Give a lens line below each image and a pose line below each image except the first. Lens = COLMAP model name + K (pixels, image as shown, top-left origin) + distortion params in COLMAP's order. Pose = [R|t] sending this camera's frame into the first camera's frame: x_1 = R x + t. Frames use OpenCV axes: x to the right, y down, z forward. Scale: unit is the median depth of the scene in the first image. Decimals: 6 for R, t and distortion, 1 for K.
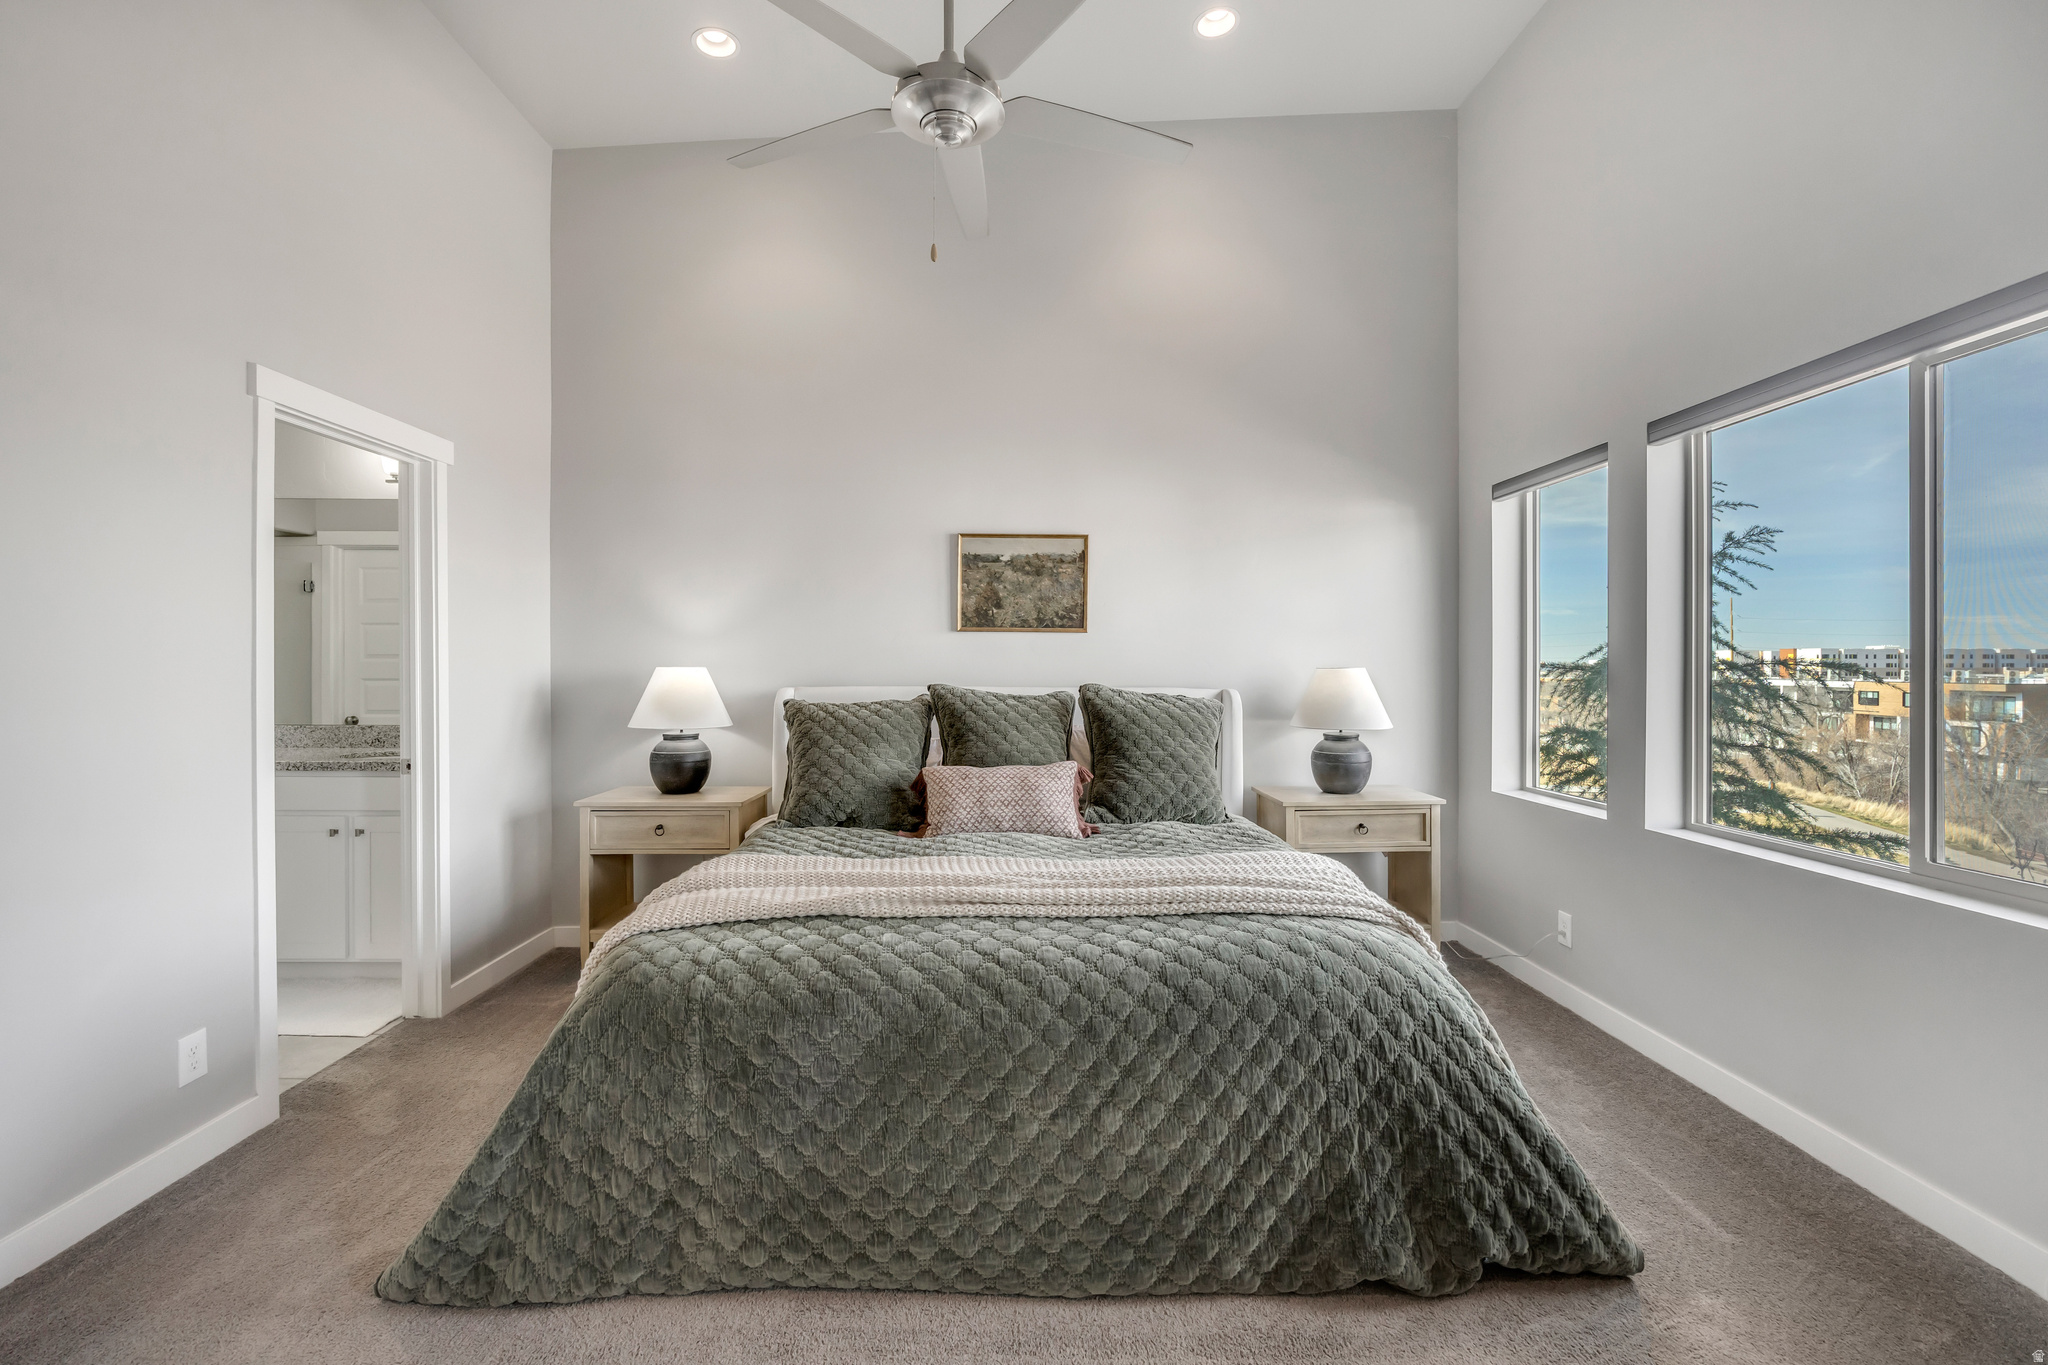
lens RADIAL K [[891.0, 0, 1023.9], [0, 891.0, 682.6], [0, 0, 1]] dist [-0.002122, 0.000529]
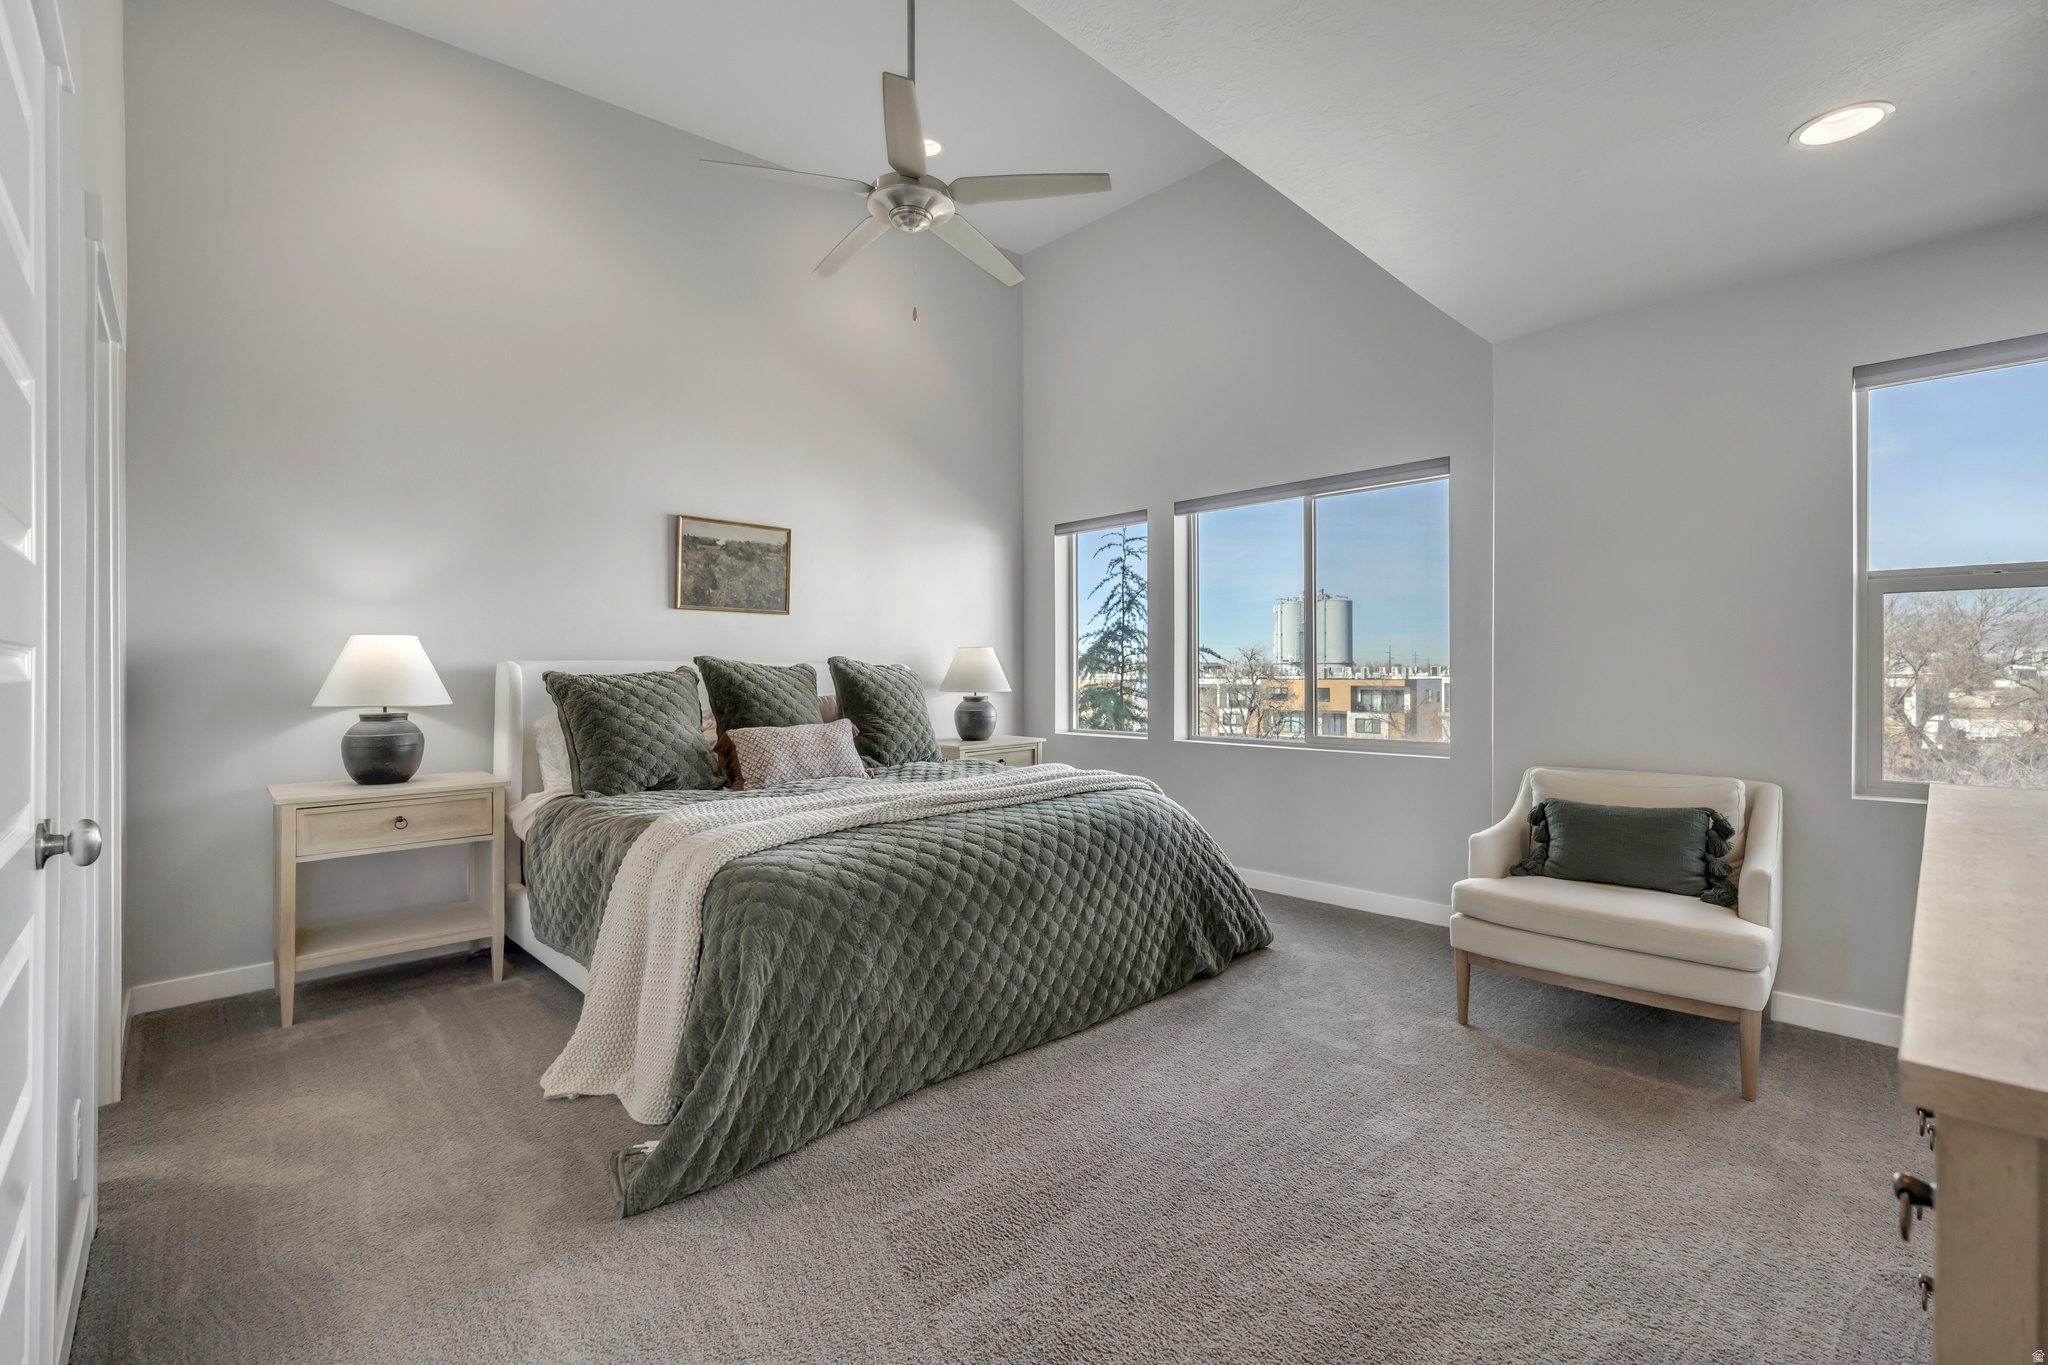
lens RADIAL K [[891.0, 0, 1036.4], [0, 891.0, 670.6], [0, 0, 1]] dist [-0.002122, 0.000529]
pose [[0.733780, -0.004104, 0.679375, -0.578864], [0.013399, 0.999875, -0.008433, 0.036130], [-0.679256, 0.015291, 0.733743, -0.062332]]
